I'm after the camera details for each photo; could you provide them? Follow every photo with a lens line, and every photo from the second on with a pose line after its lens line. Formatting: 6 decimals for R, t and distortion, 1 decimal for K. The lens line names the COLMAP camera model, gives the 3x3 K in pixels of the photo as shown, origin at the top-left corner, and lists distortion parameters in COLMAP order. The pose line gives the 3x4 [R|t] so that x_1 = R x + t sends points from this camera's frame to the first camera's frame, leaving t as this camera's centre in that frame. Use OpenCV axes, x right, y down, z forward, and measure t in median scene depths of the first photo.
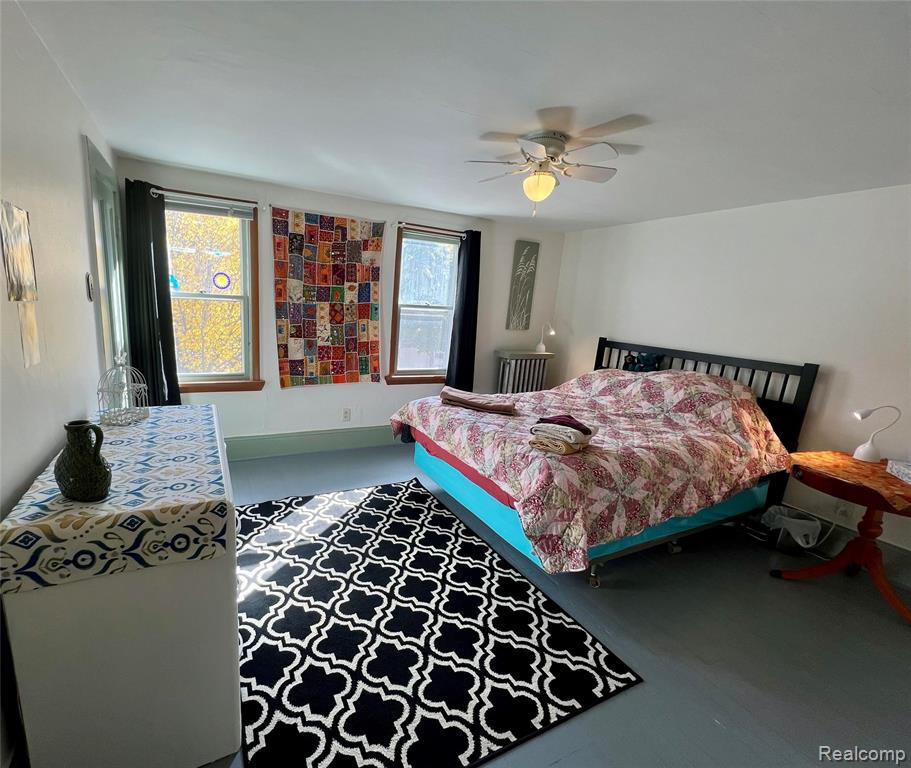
lens RADIAL K [[409.8, 0, 394.5], [0, 409.8, 381.9], [0, 0, 1]] dist [0.014379, 0.000030]
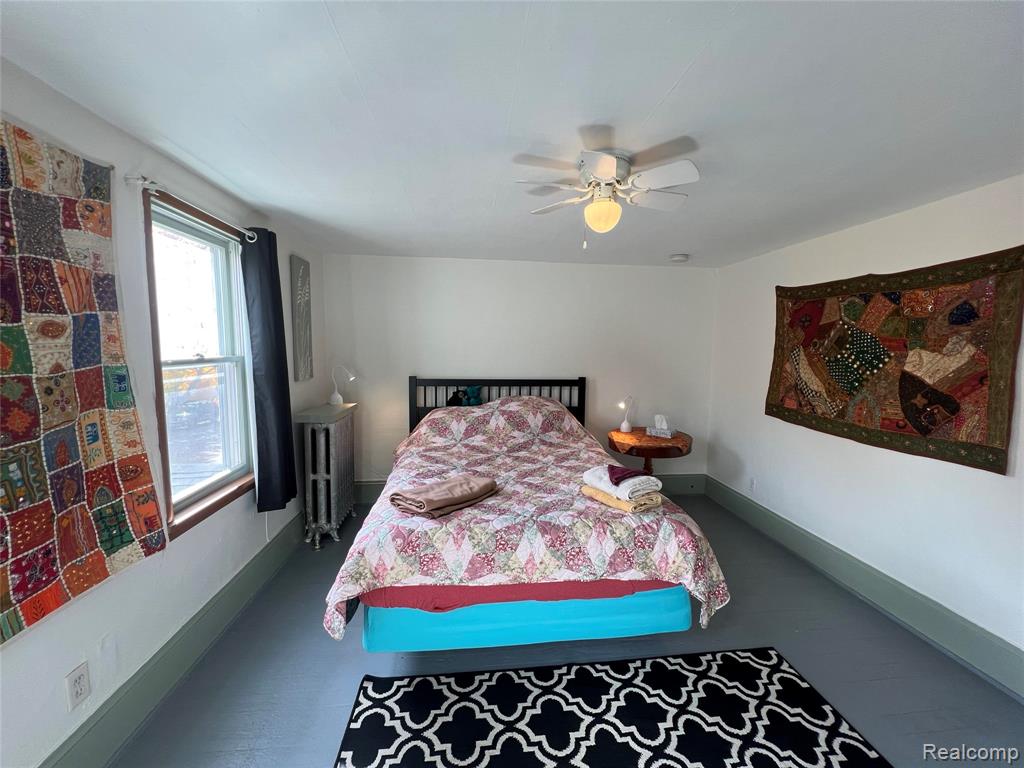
lens RADIAL K [[411.1, 0, 512.0], [0, 411.1, 384.0], [0, 0, 1]] dist [0.000724, 0.000215]
pose [[0.322860, -0.145143, 0.935251, -0.344616], [0.195996, 0.977003, 0.083962, -0.152877], [-0.925930, 0.156198, 0.343883, 0.590420]]
